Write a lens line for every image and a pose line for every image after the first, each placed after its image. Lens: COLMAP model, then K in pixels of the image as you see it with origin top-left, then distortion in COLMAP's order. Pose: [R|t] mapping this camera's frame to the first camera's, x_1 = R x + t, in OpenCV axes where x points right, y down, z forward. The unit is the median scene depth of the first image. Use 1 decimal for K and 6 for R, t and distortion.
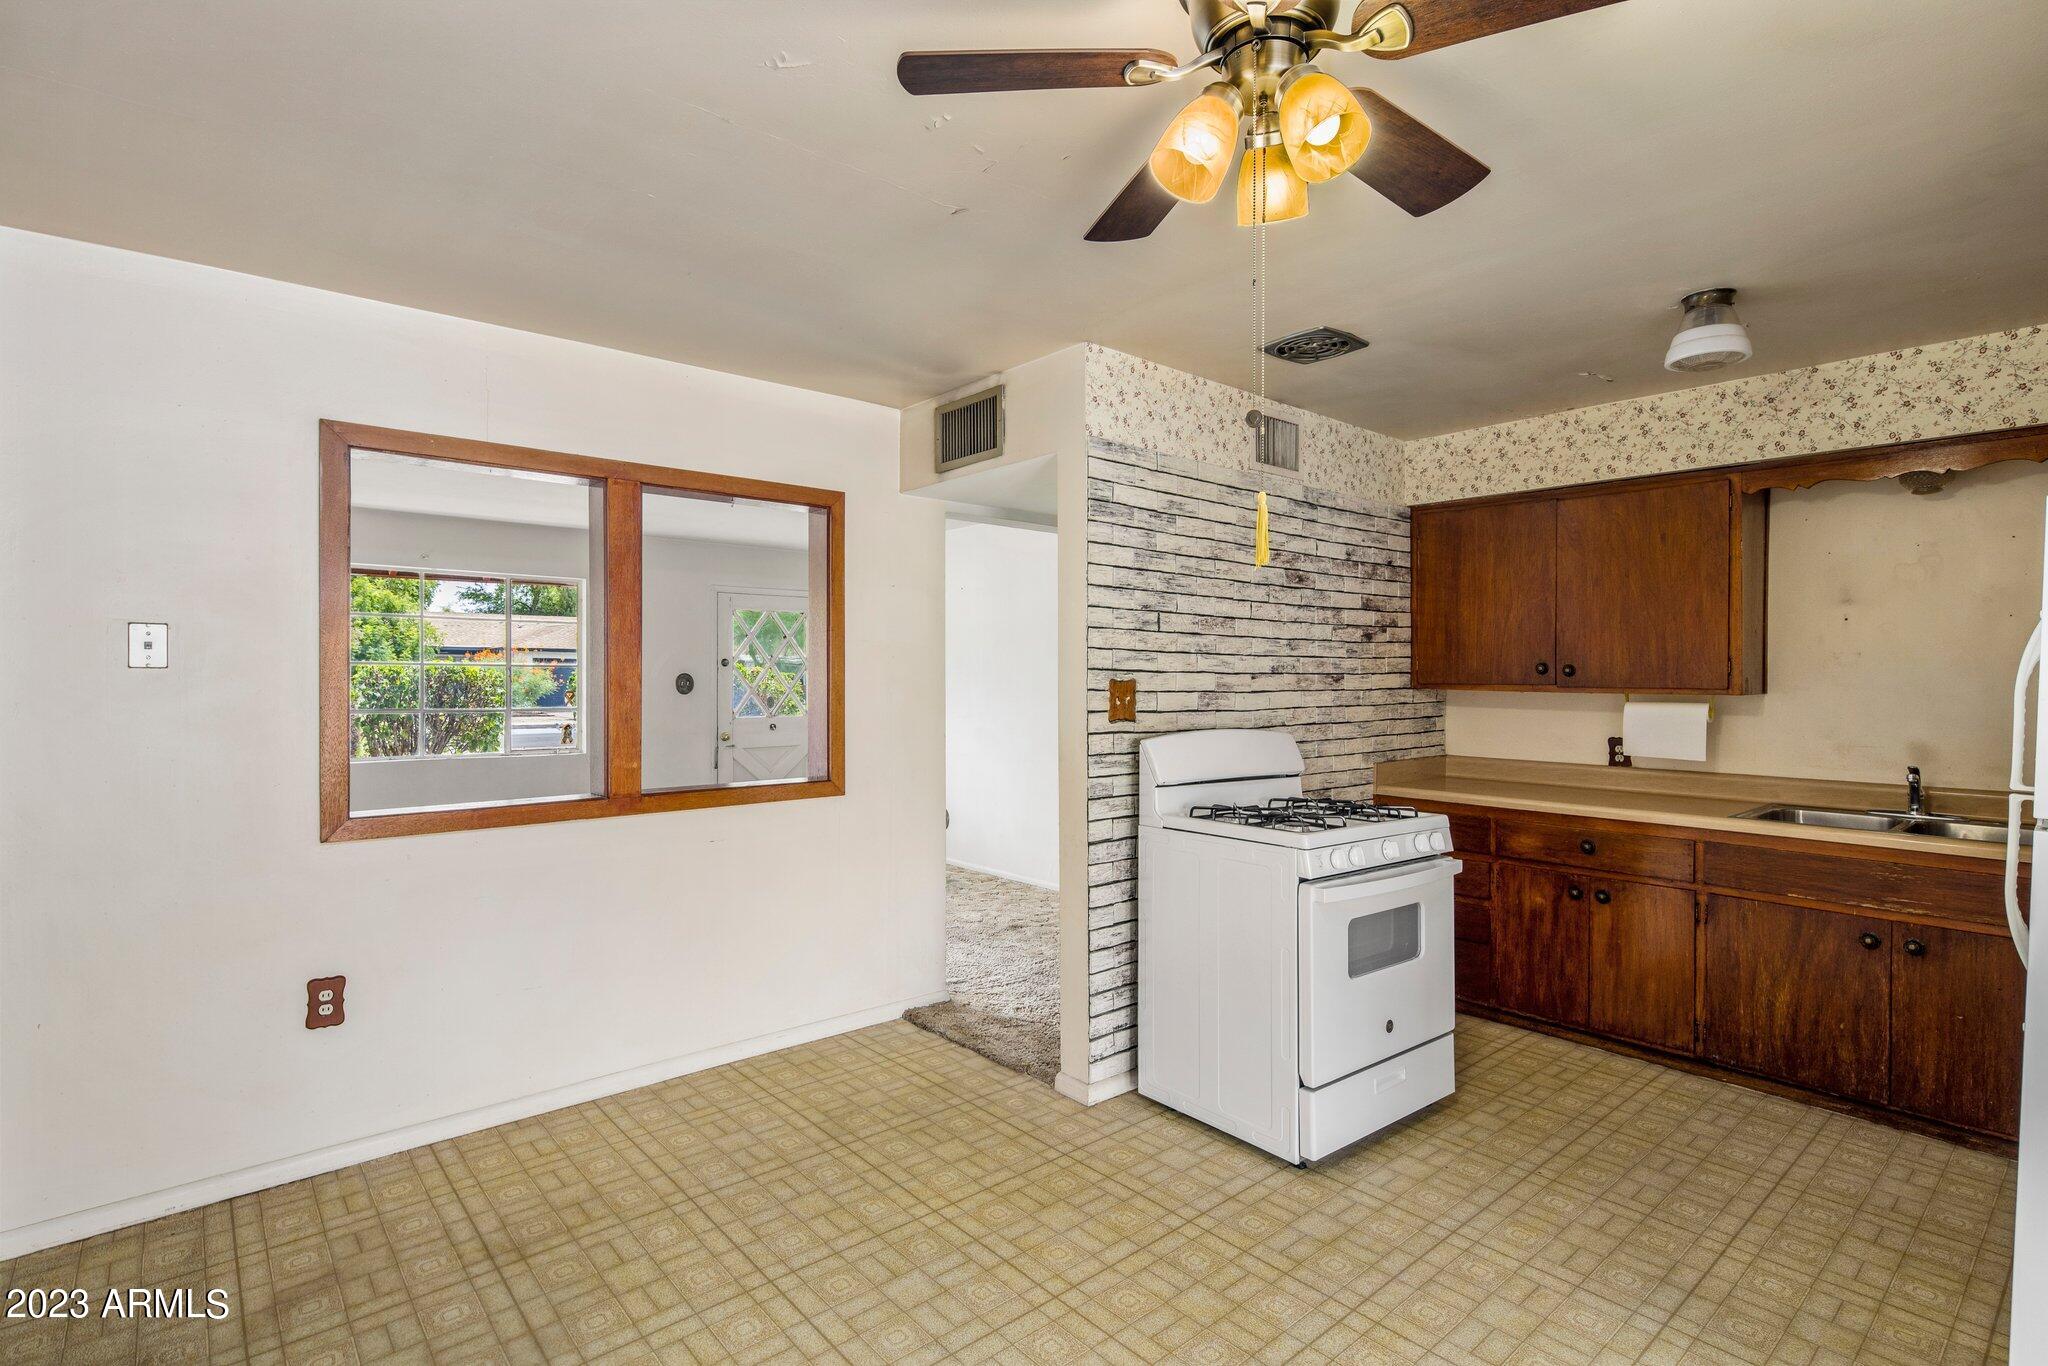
lens RADIAL K [[984.4, 0, 1036.9], [0, 984.4, 679.1], [0, 0, 1]] dist [0.010639, -0.006368]
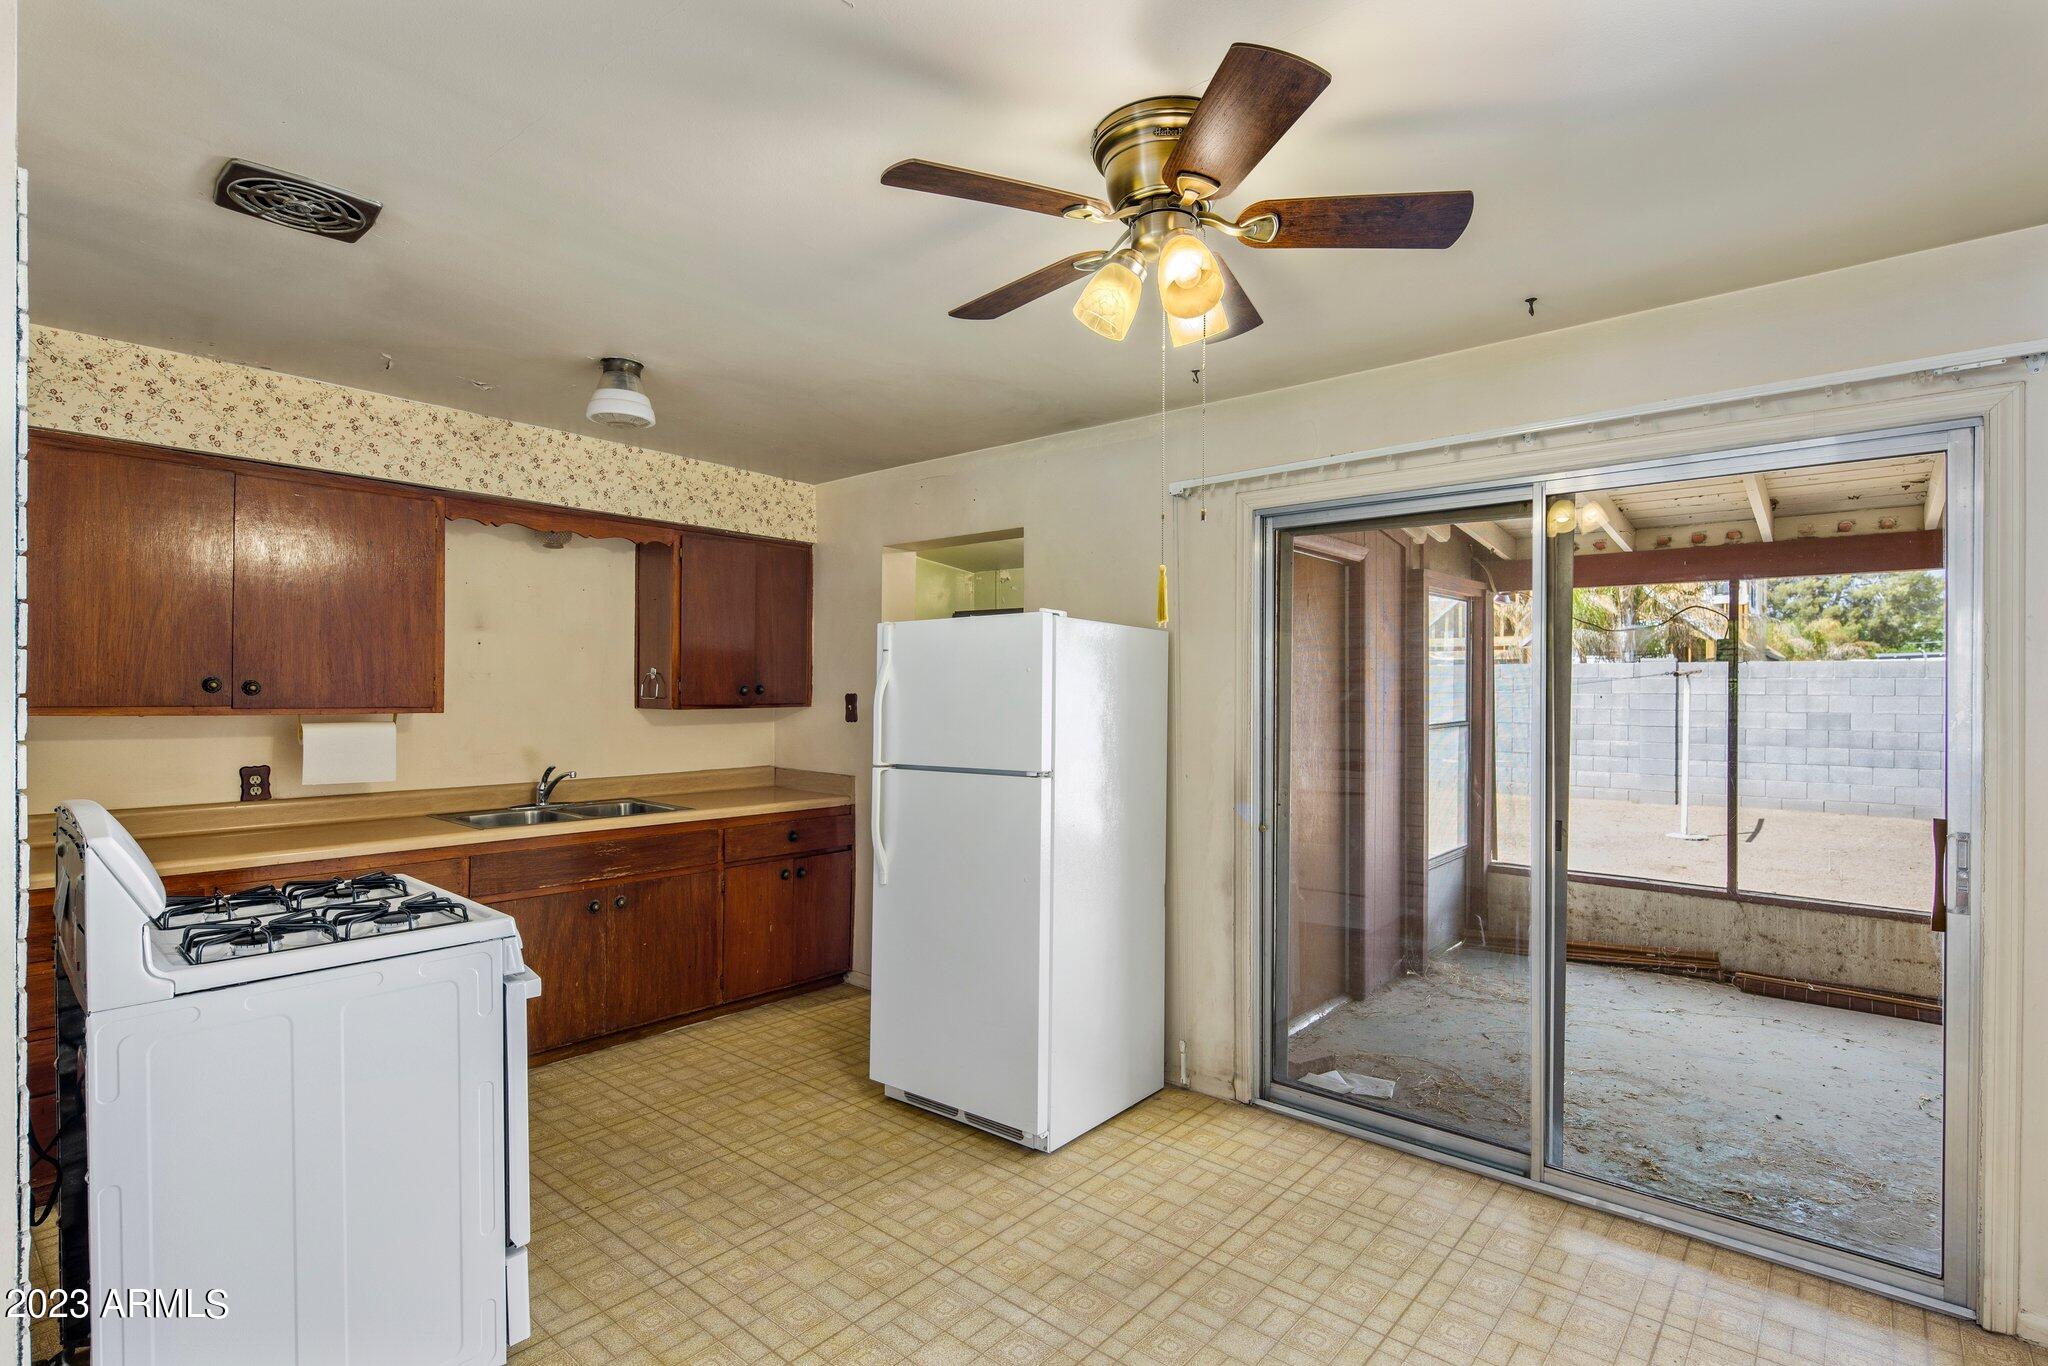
lens RADIAL K [[984.4, 0, 1036.9], [0, 984.4, 679.1], [0, 0, 1]] dist [0.010639, -0.006368]
pose [[-0.151524, 0.004283, 0.988444, -0.376286], [-0.004344, 0.999978, -0.004999, -0.015185], [-0.988444, -0.005052, -0.151503, 0.506134]]
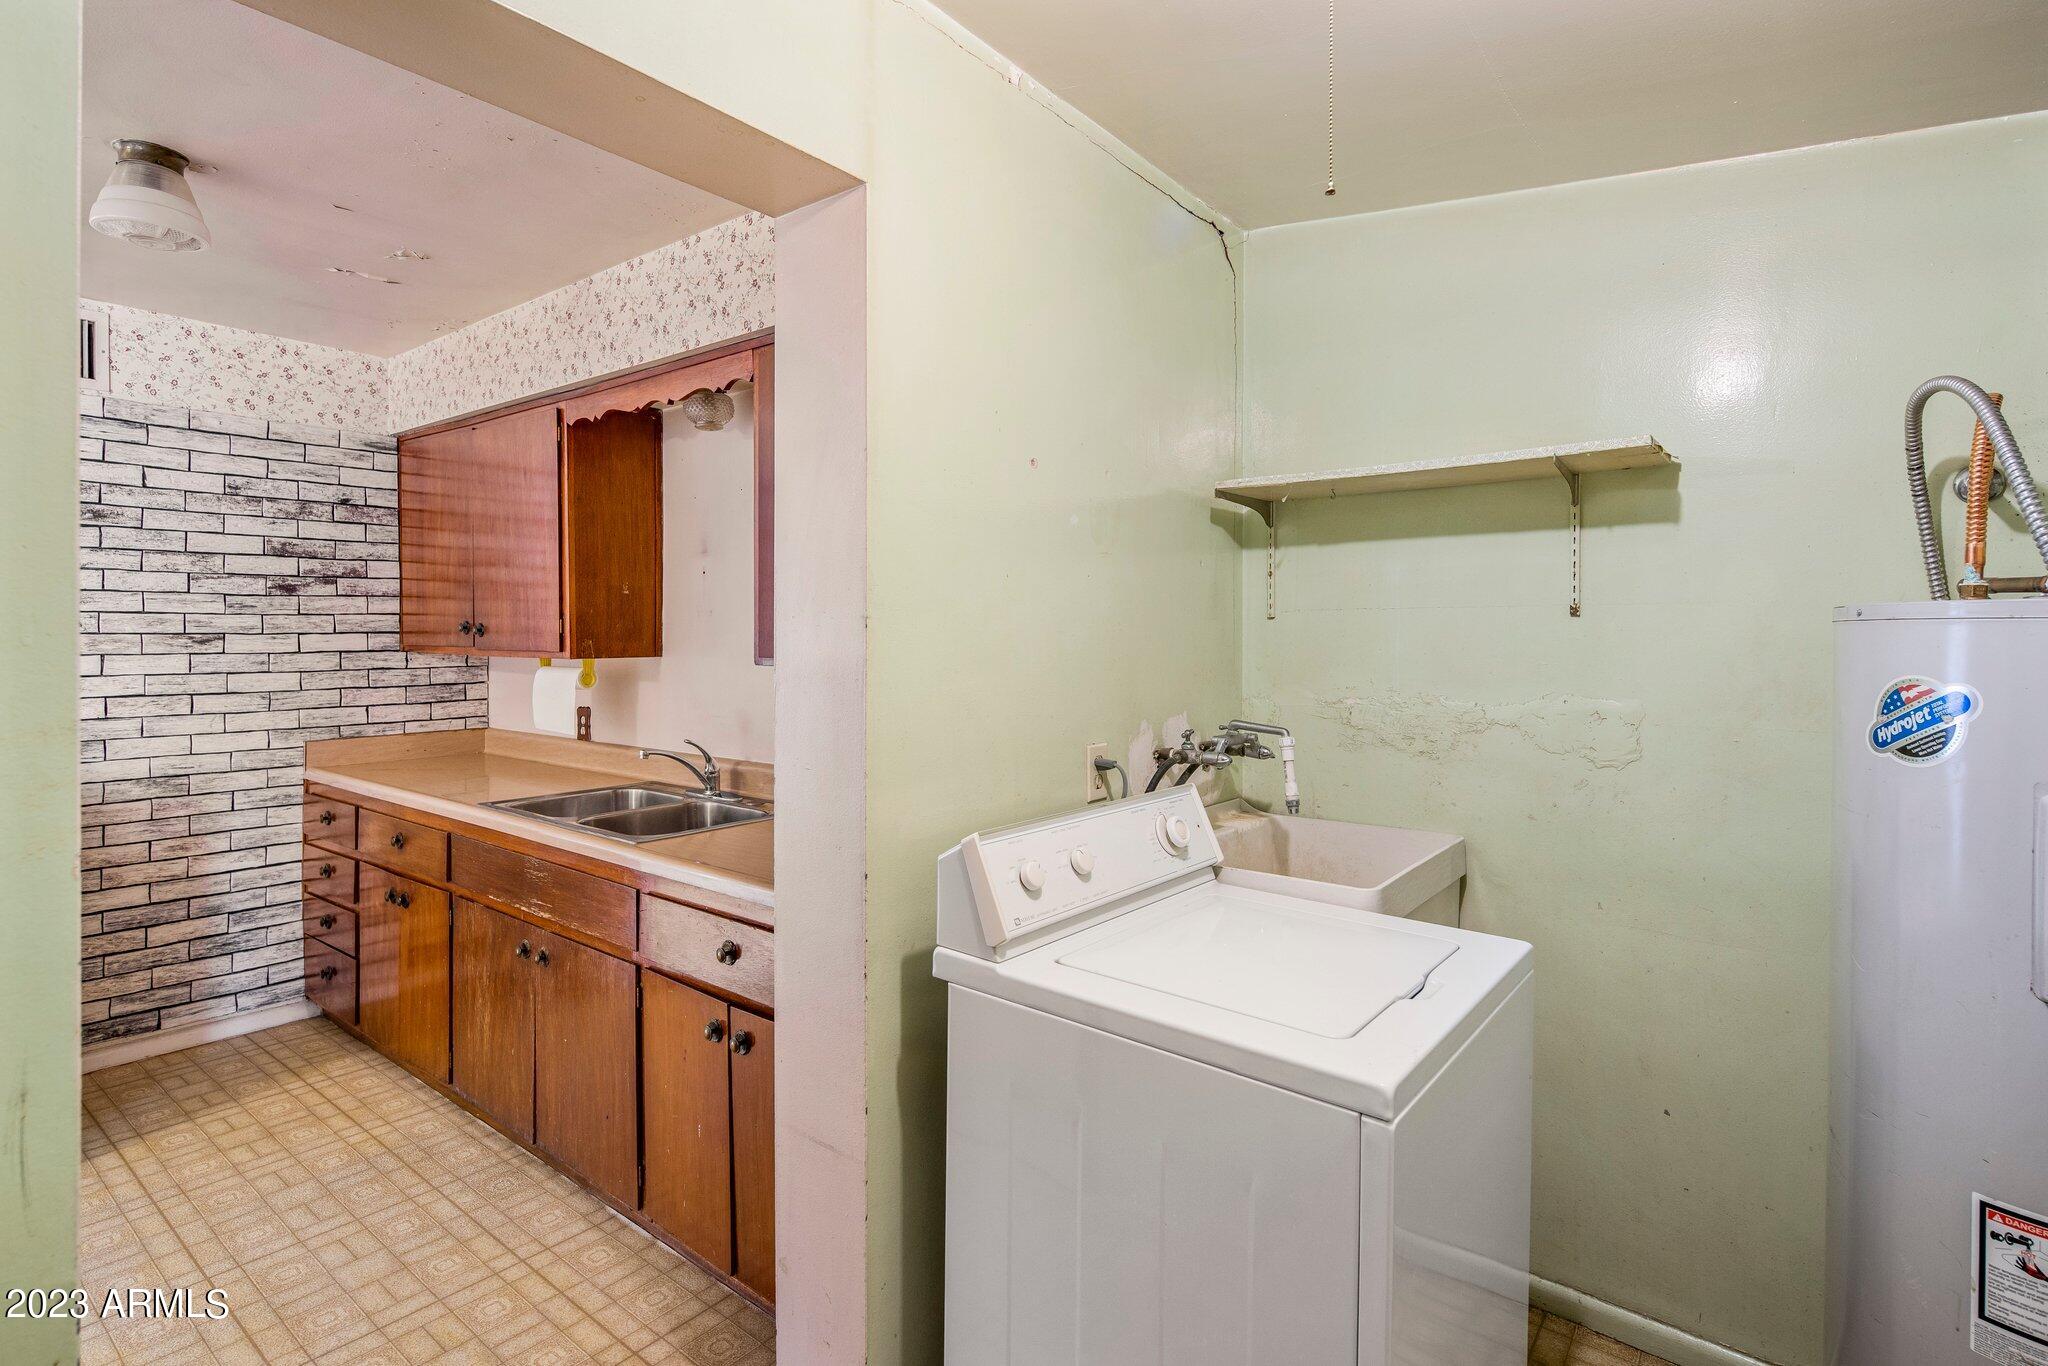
lens RADIAL K [[944.8, 0, 1071.0], [0, 944.8, 653.2], [0, 0, 1]] dist [-0.023885, -0.006643]
pose [[0.969469, -0.002096, 0.245205, 0.870988], [-0.001833, 0.999874, 0.015796, -0.002822], [-0.245207, -0.015763, 0.969343, 0.095667]]
